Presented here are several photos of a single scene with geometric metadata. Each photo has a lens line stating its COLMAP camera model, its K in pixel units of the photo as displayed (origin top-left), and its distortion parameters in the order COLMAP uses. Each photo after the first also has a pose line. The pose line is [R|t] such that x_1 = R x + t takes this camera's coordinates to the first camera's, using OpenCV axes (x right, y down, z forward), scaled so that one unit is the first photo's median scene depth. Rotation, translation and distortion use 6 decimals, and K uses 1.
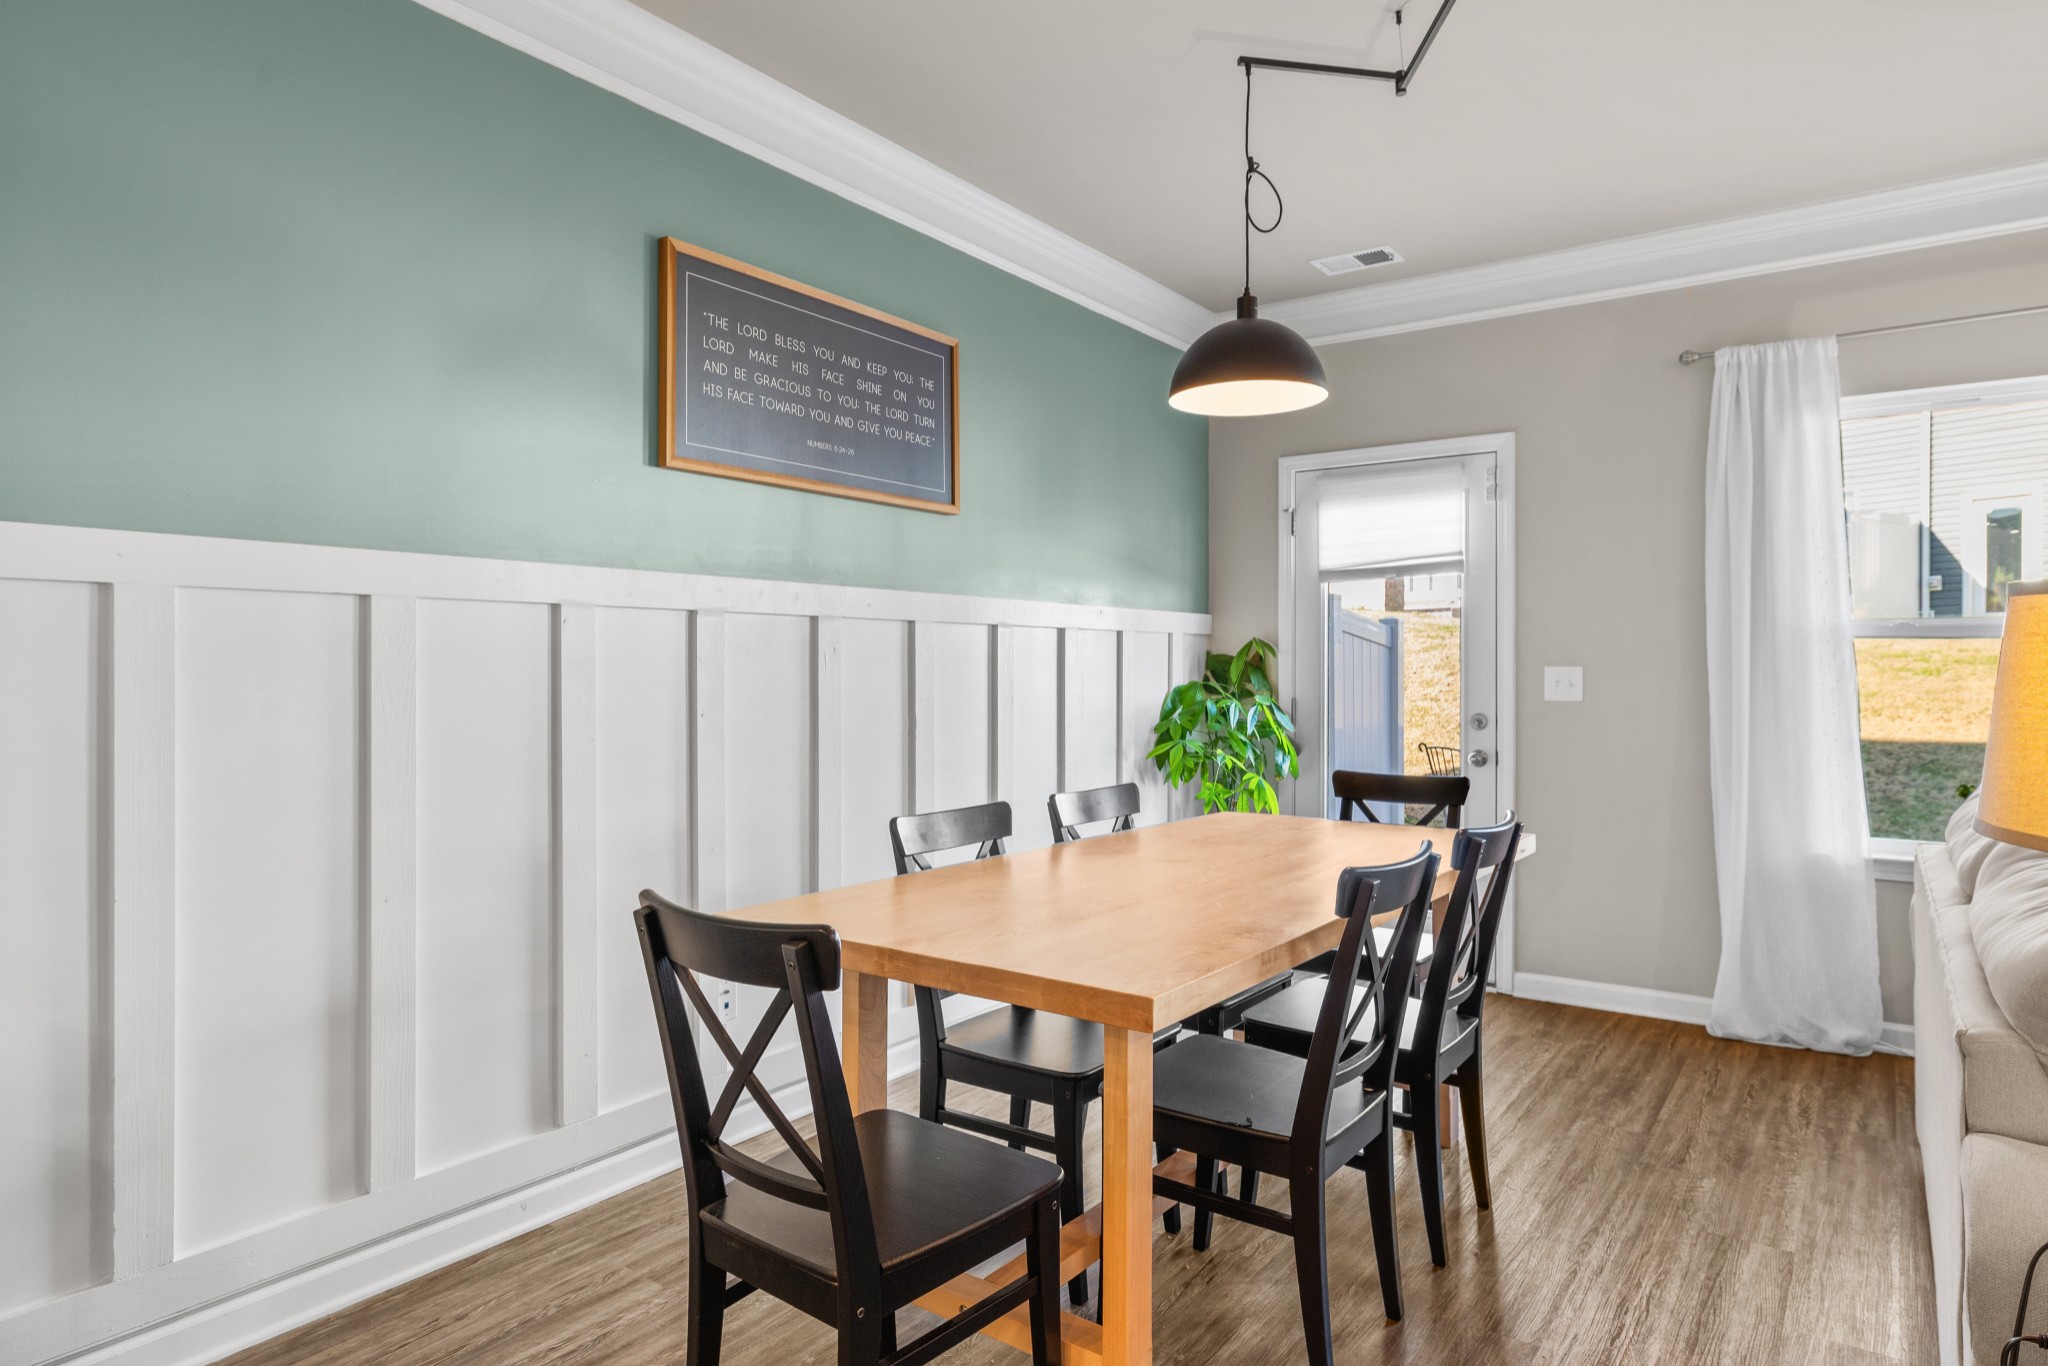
lens RADIAL K [[1191.3, 0, 1023.9], [0, 1191.3, 669.5], [0, 0, 1]] dist [-0.018157, 0.001023]
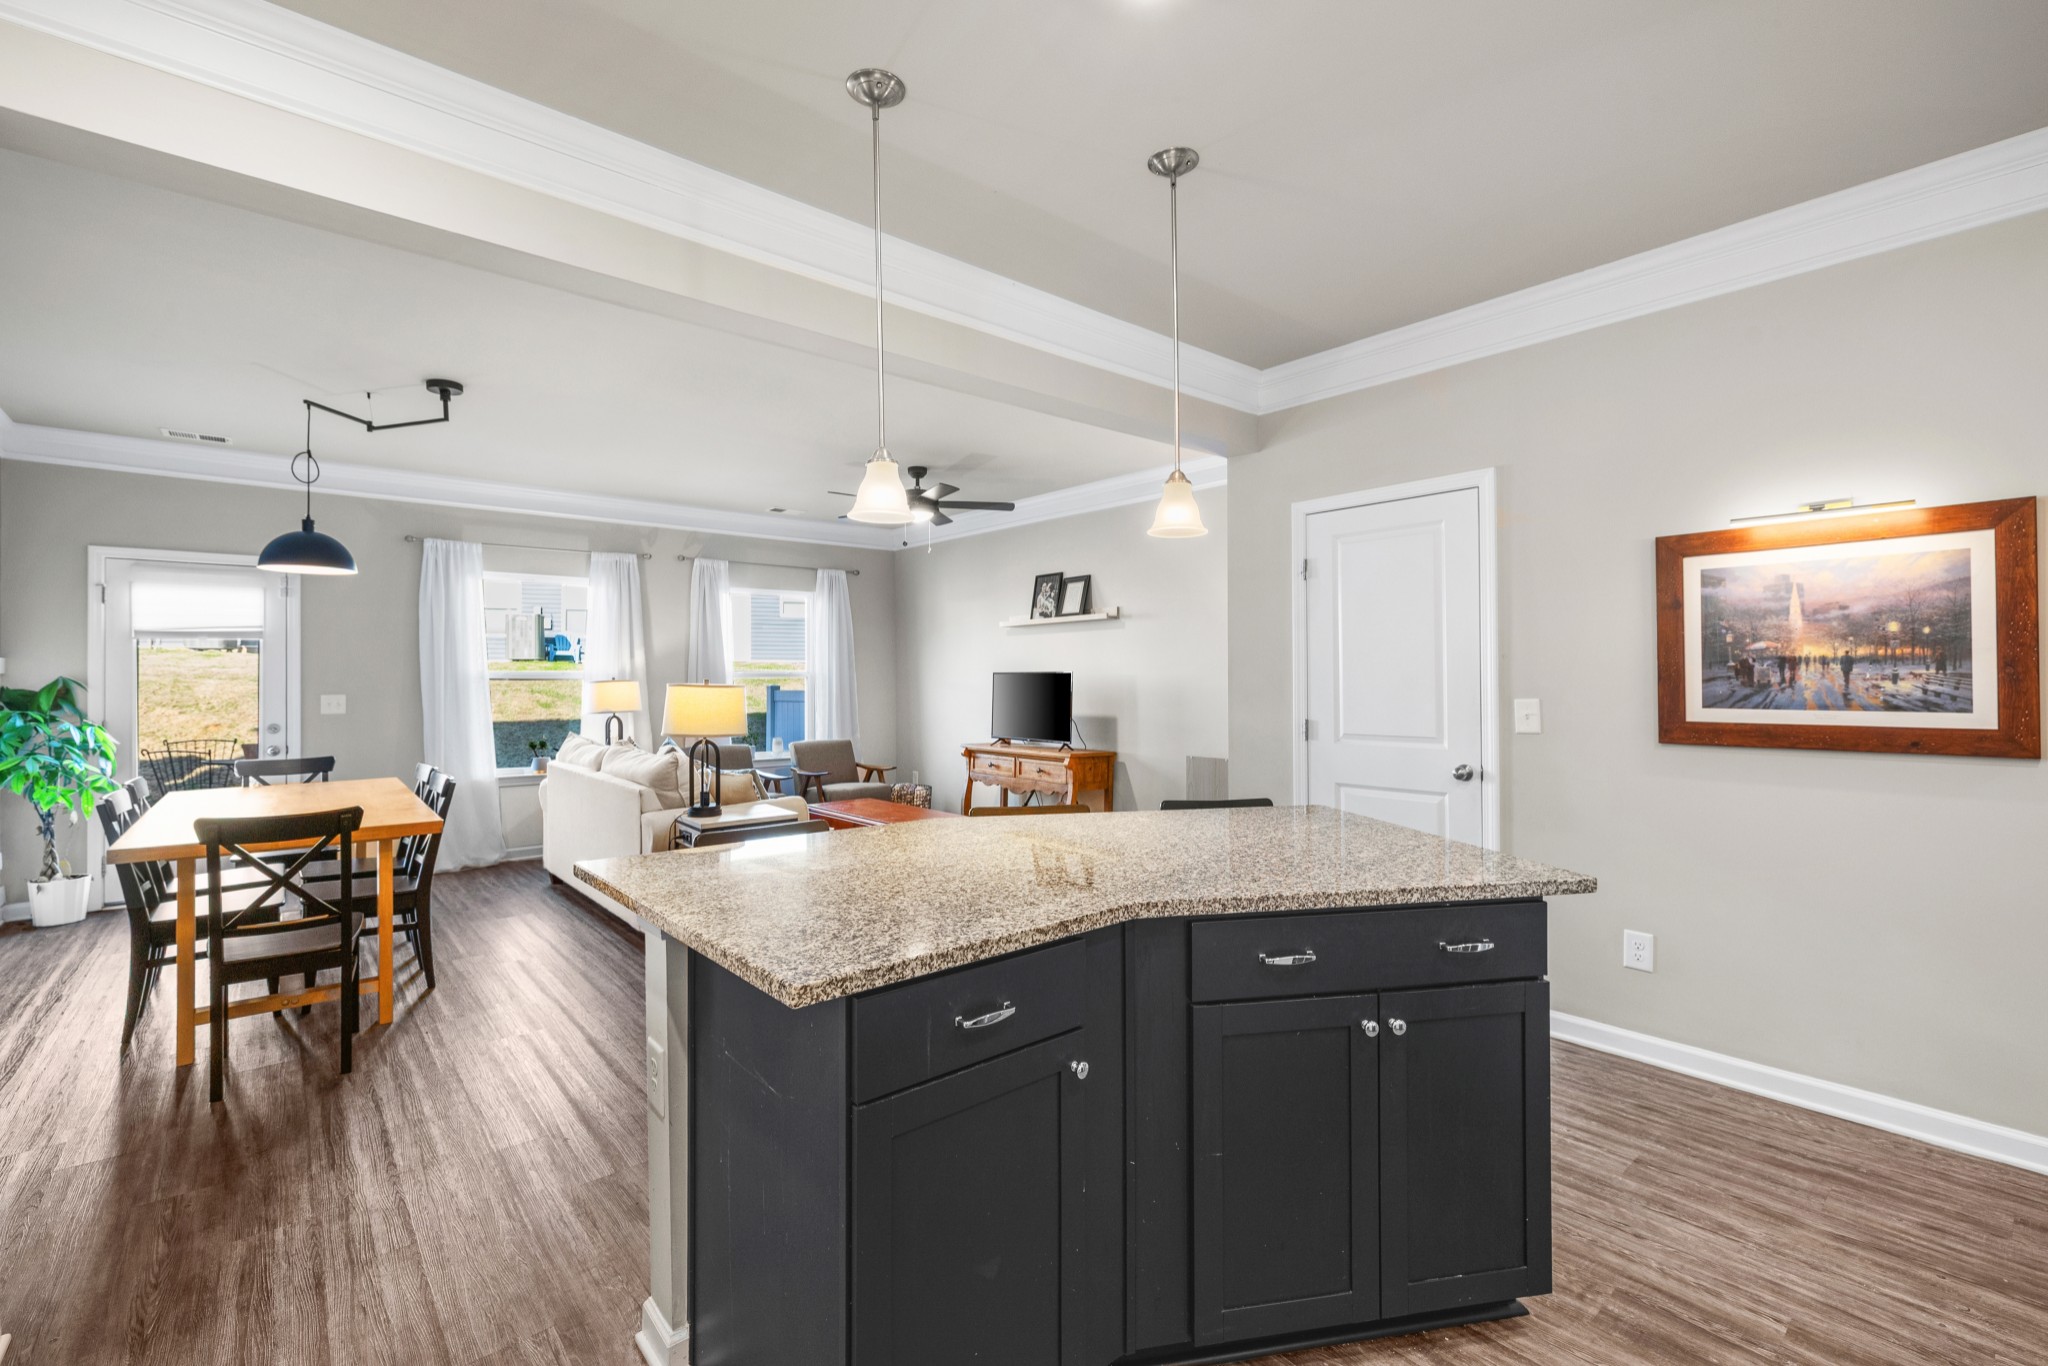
lens RADIAL K [[881.7, 0, 1022.6], [0, 881.7, 675.7], [0, 0, 1]] dist [0.003410, 0.000468]
pose [[0.225624, -0.000667, 0.974214, -0.657217], [0.004021, 0.999992, -0.000246, -0.028881], [-0.974206, 0.003973, 0.225625, -0.340946]]
